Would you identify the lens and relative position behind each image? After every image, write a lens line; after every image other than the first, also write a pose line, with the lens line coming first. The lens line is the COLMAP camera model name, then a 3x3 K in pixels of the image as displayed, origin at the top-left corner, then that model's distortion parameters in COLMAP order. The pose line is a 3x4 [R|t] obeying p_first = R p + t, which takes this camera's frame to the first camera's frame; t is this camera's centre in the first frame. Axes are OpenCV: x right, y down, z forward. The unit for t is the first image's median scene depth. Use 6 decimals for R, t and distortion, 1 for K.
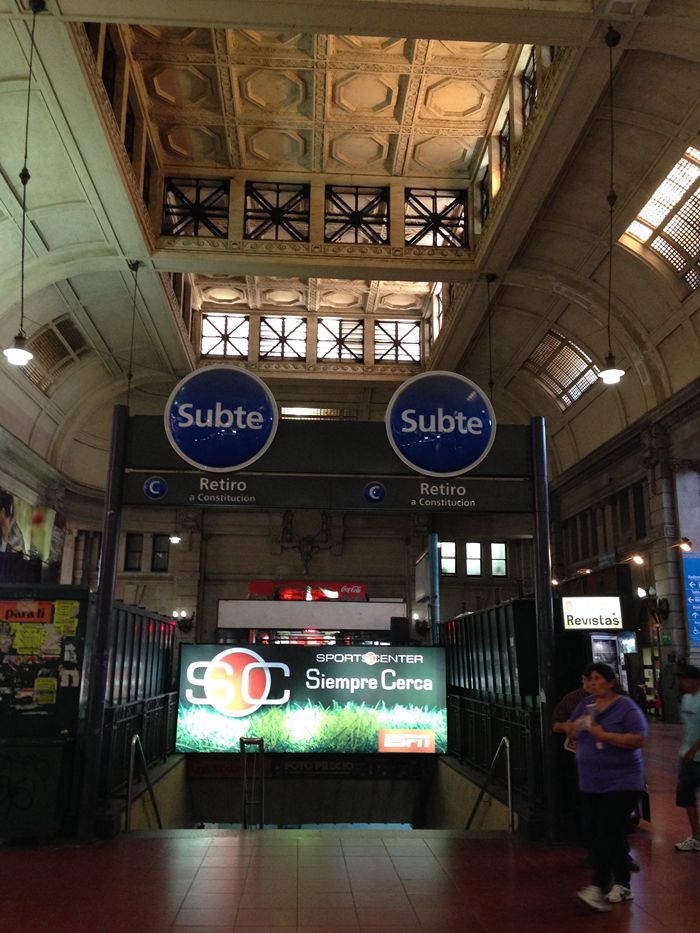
lens RADIAL K [[845.8, 0, 353.2], [0, 845.8, 469.7], [0, 0, 1]] dist [0.097815, -0.156911]
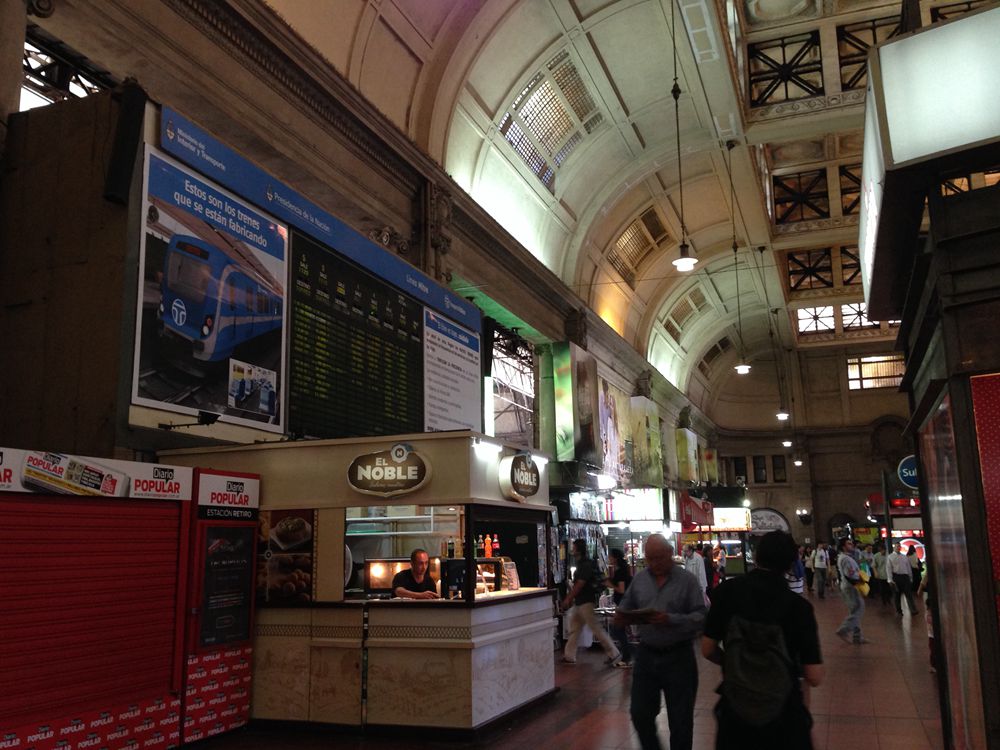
lens RADIAL K [[906.6, 0, 507.8], [0, 906.6, 378.1], [0, 0, 1]] dist [0.097815, -0.156911]
pose [[0.914442, -0.096182, -0.393121, -0.028700], [0.111701, 0.993601, 0.016732, -0.128799], [0.388996, -0.059213, 0.919334, -0.564801]]
